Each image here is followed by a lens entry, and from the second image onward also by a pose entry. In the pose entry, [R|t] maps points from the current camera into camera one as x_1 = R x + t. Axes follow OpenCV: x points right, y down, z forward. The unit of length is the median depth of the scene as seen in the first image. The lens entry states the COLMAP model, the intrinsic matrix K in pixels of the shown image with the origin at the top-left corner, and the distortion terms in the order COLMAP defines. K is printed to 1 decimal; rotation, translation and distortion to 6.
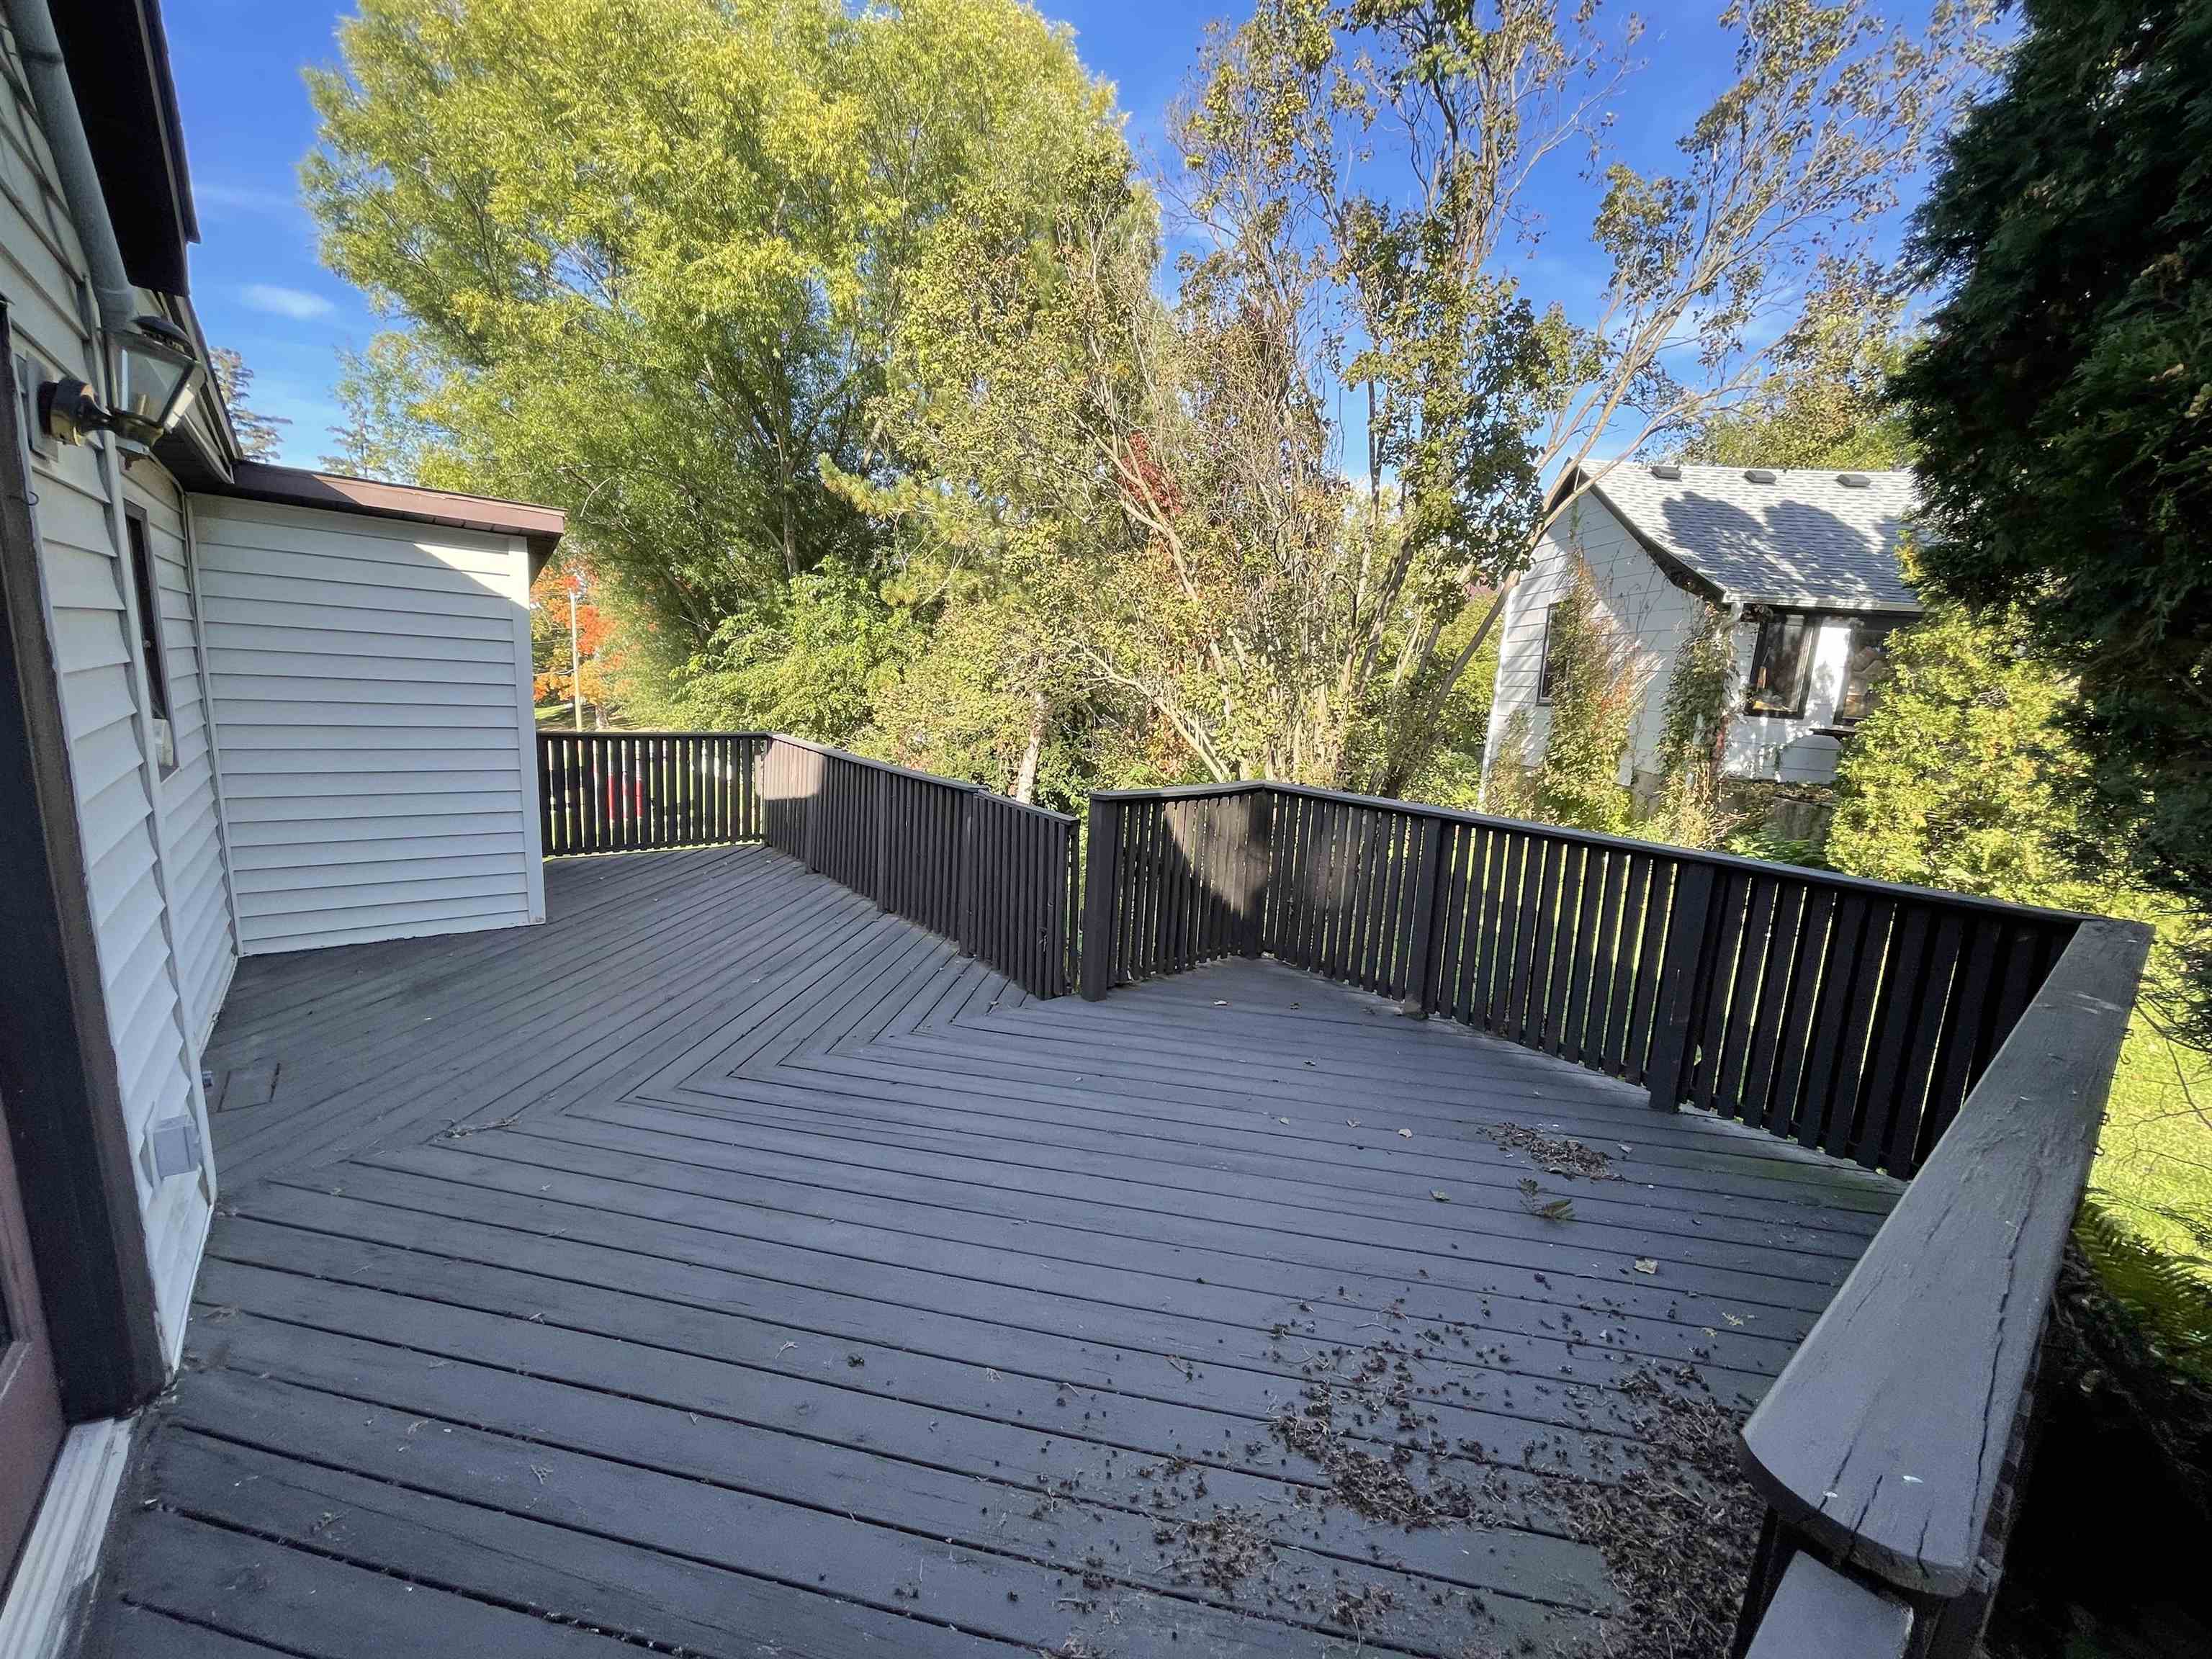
lens RADIAL K [[890.8, 0, 1106.0], [0, 890.8, 829.5], [0, 0, 1]] dist [-0.013683, -0.000577]
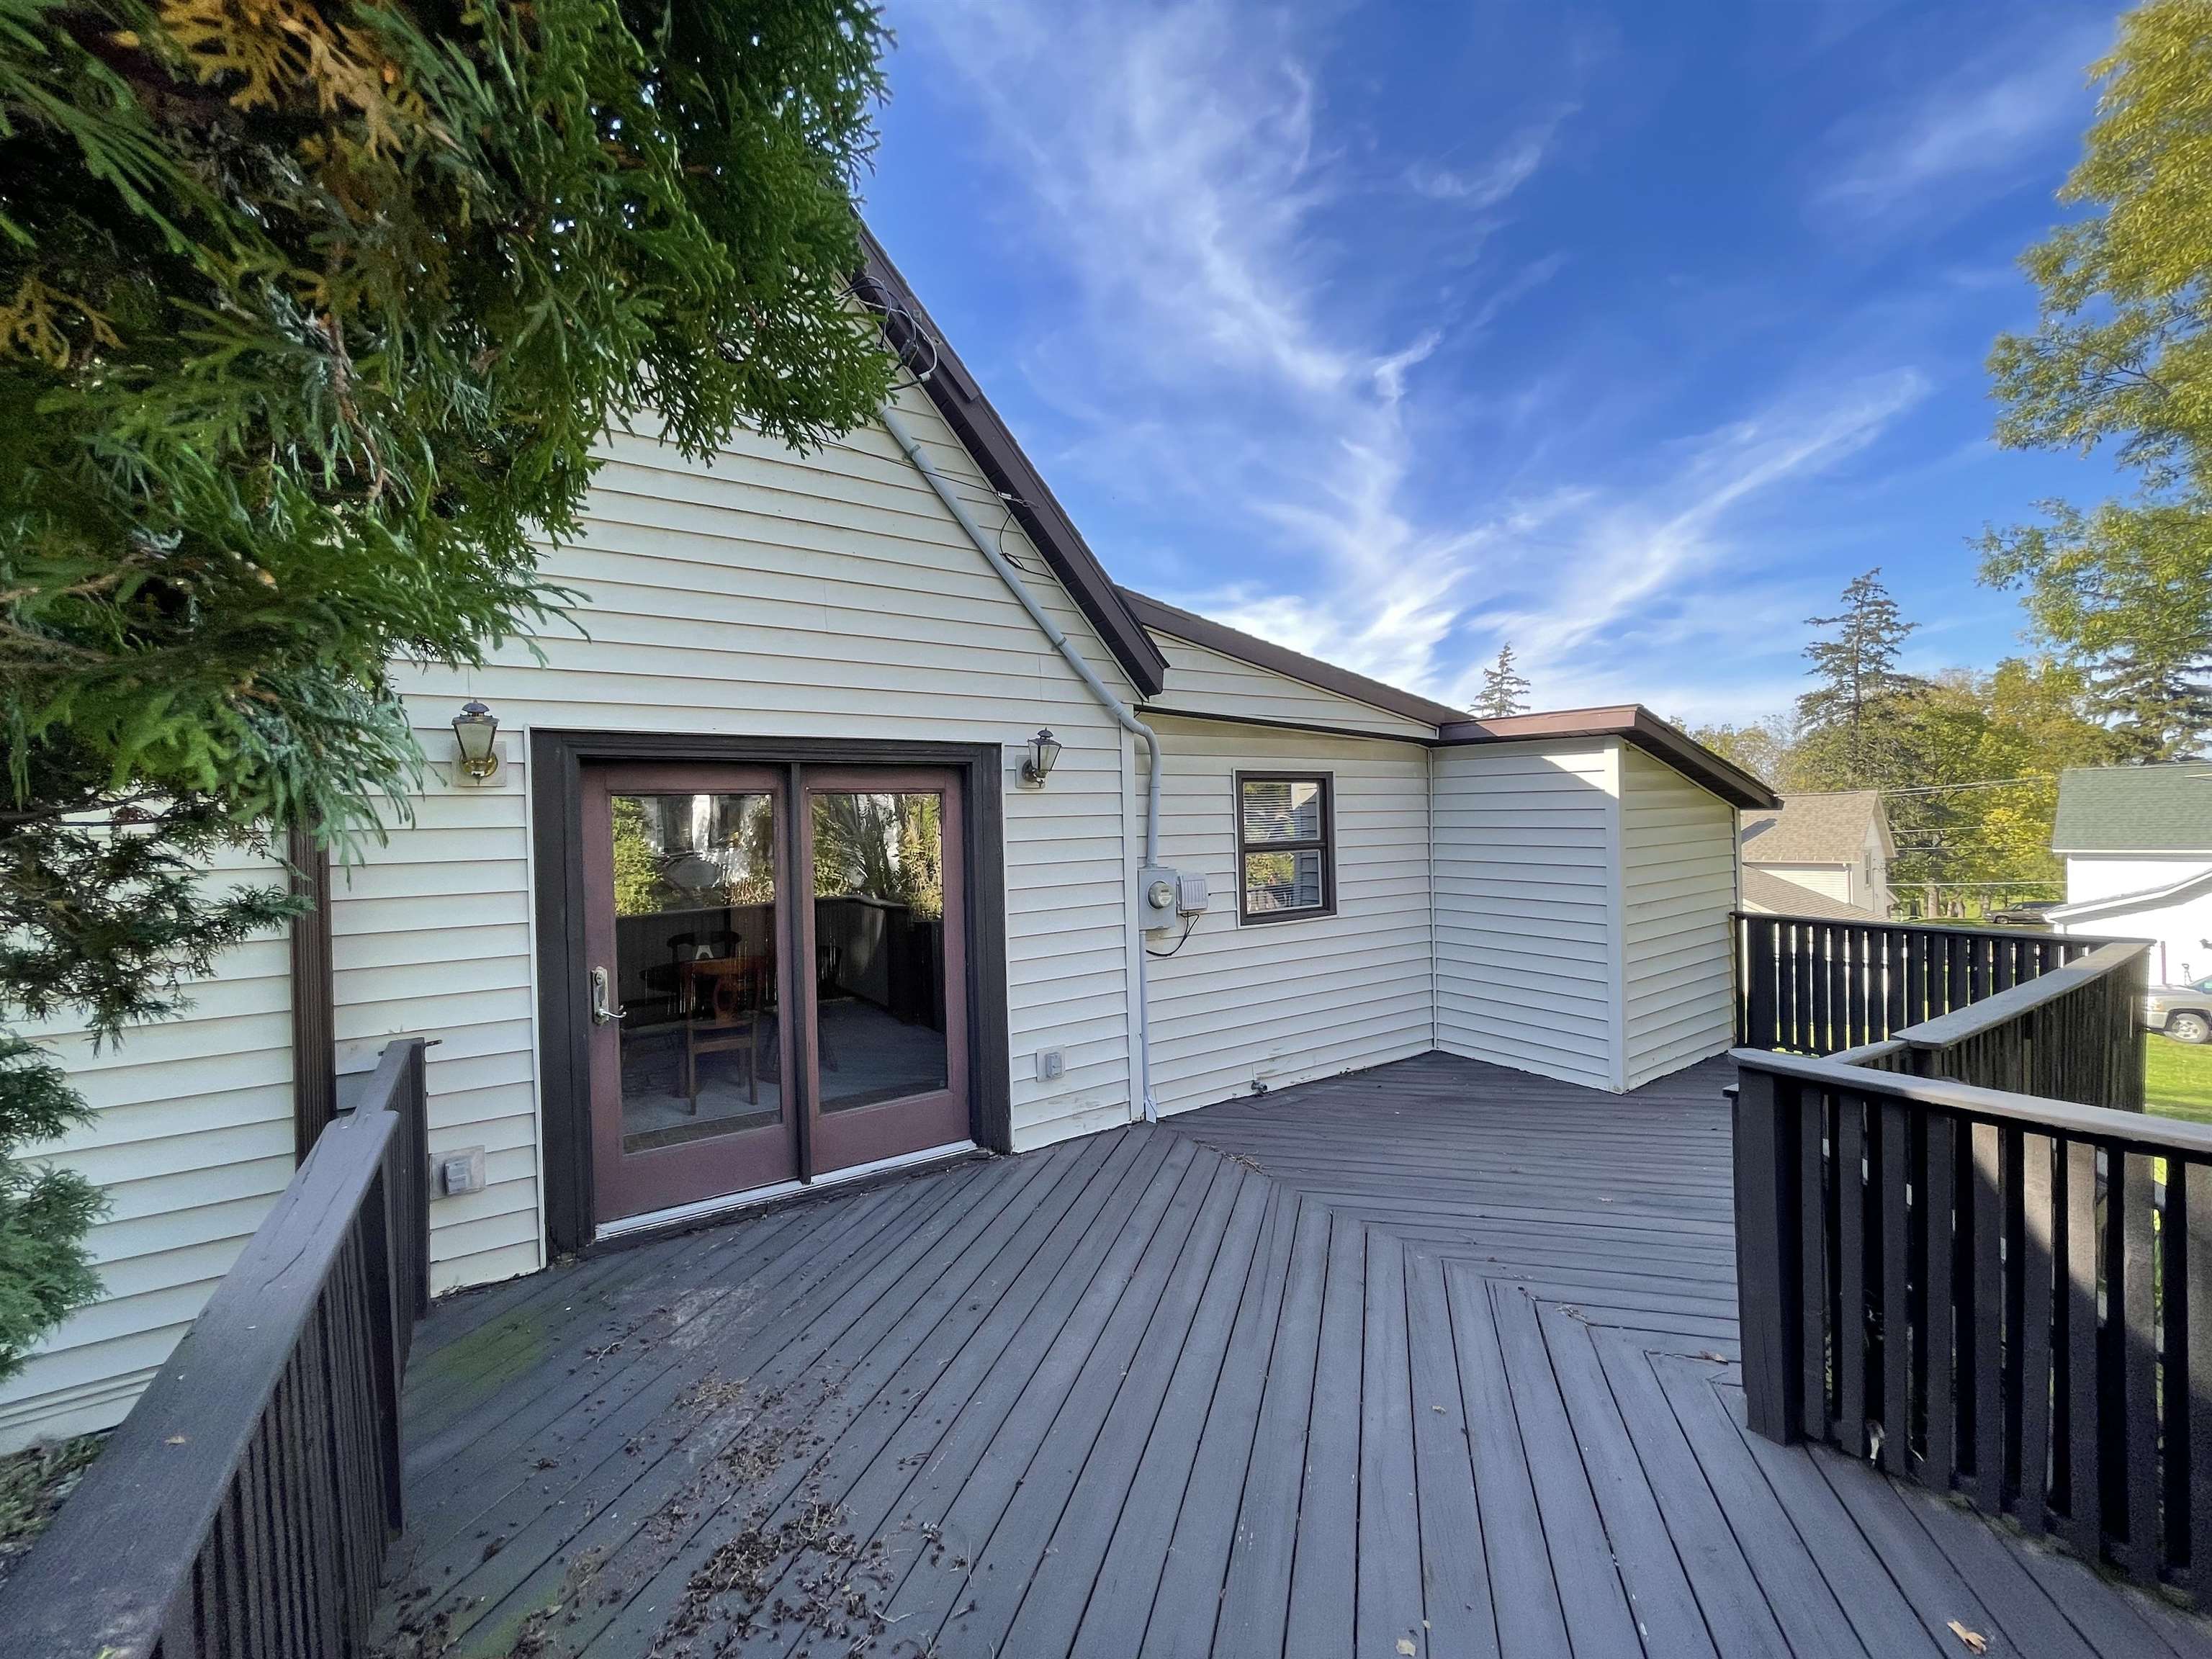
lens RADIAL K [[890.8, 0, 1106.0], [0, 890.8, 829.5], [0, 0, 1]] dist [-0.013683, -0.000577]
pose [[-0.105862, -0.040689, -0.993548, 0.595040], [-0.159820, 0.986869, -0.023387, -0.100895], [0.981453, 0.156313, -0.110975, 0.602845]]
